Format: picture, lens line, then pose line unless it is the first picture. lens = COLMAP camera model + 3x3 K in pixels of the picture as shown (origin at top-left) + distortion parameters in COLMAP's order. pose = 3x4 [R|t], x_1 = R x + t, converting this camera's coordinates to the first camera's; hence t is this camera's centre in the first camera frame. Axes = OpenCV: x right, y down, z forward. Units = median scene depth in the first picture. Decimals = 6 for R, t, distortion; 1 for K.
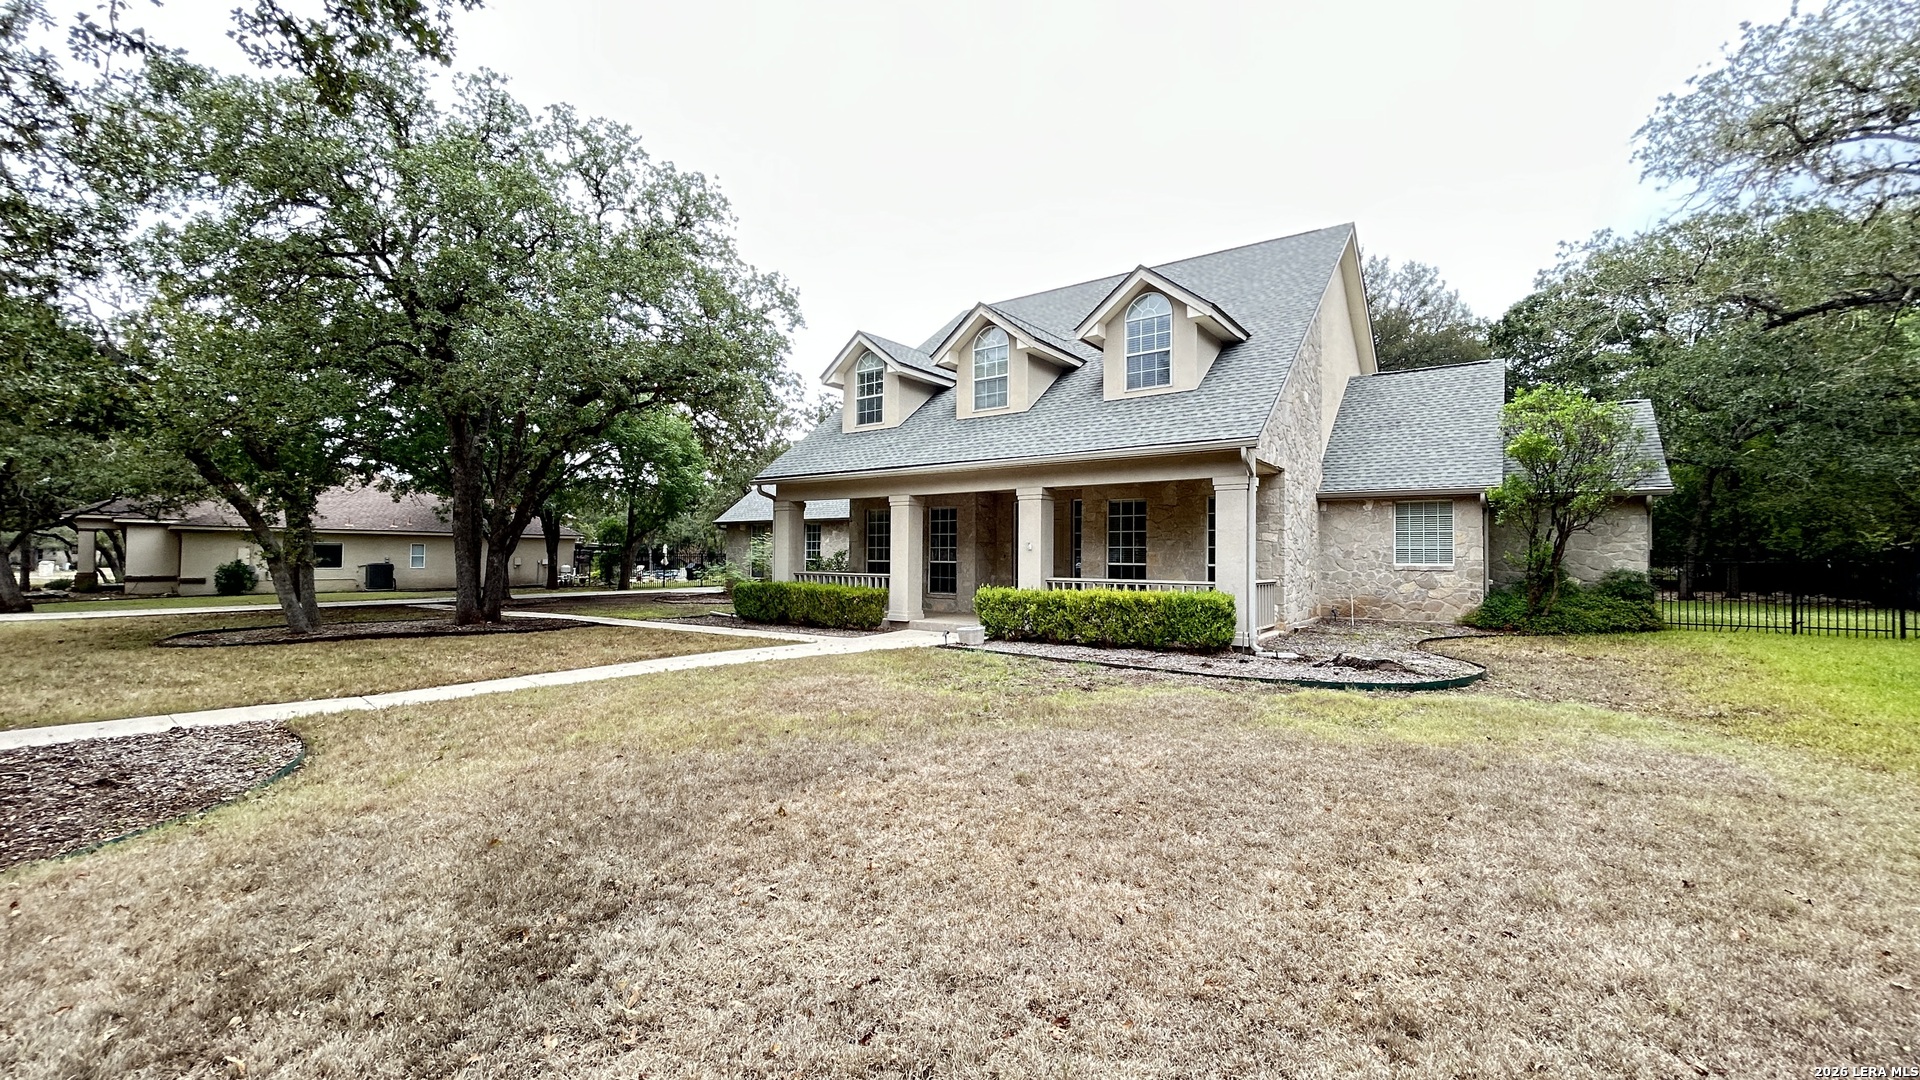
lens RADIAL K [[772.3, 0, 965.0], [0, 772.3, 545.1], [0, 0, 1]] dist [0.003392, 0.000471]
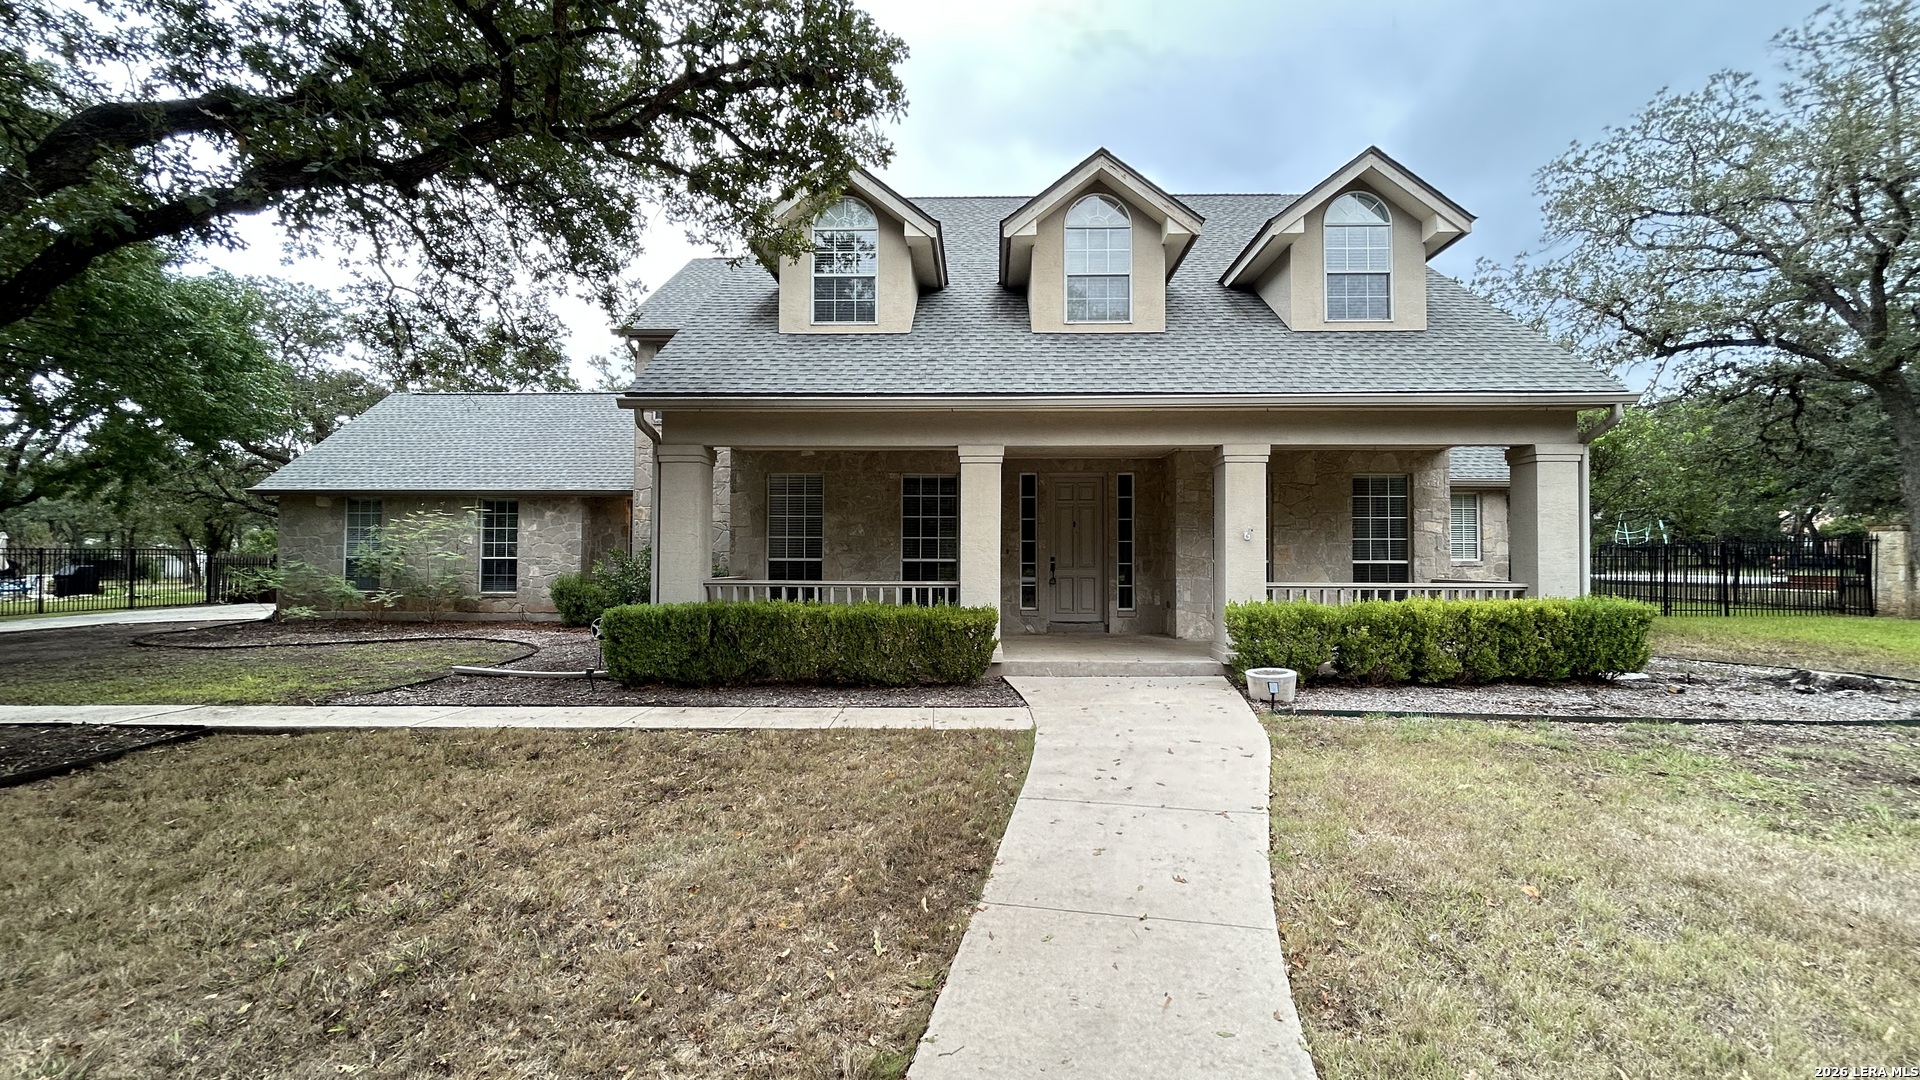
lens RADIAL K [[772.3, 0, 957.2], [0, 772.3, 541.9], [0, 0, 1]] dist [0.003392, 0.000471]
pose [[0.832897, 0.006872, 0.553386, -0.412879], [-0.006456, 0.999976, -0.002700, 0.009249], [-0.553391, -0.001324, 0.832921, 0.523818]]
